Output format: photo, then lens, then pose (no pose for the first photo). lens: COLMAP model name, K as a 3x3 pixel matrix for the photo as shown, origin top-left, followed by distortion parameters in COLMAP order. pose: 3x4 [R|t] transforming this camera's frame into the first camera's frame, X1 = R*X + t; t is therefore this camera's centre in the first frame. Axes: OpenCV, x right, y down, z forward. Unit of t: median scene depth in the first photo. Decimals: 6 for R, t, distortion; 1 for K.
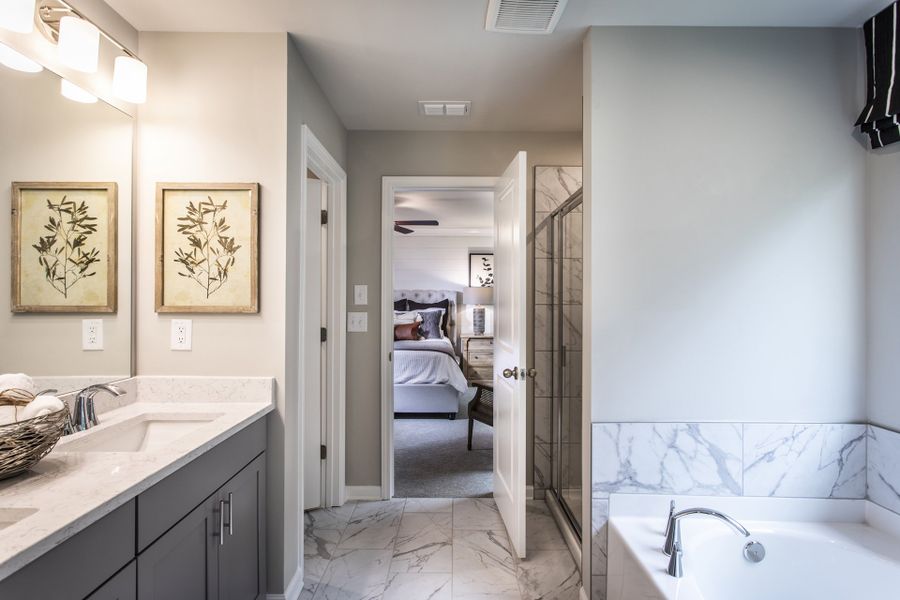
lens RADIAL K [[419.8, 0, 451.1], [0, 419.8, 293.1], [0, 0, 1]] dist [-0.000183, -0.000195]
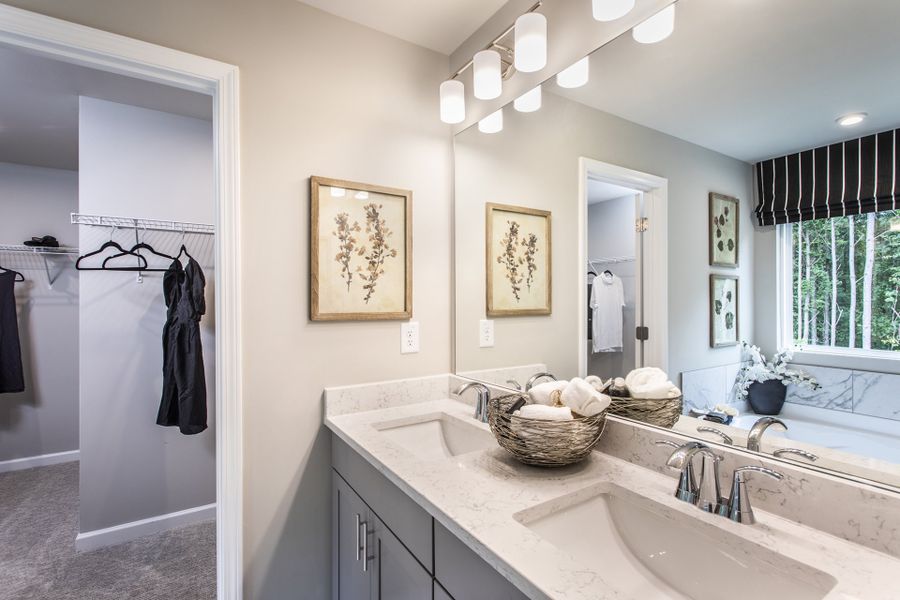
lens RADIAL K [[419.8, 0, 450.3], [0, 419.8, 305.7], [0, 0, 1]] dist [-0.000183, -0.000195]
pose [[0.846265, -0.016178, 0.532516, -1.322758], [0.003416, 0.999683, 0.024942, -0.008476], [-0.532751, -0.019288, 0.846052, 0.059696]]
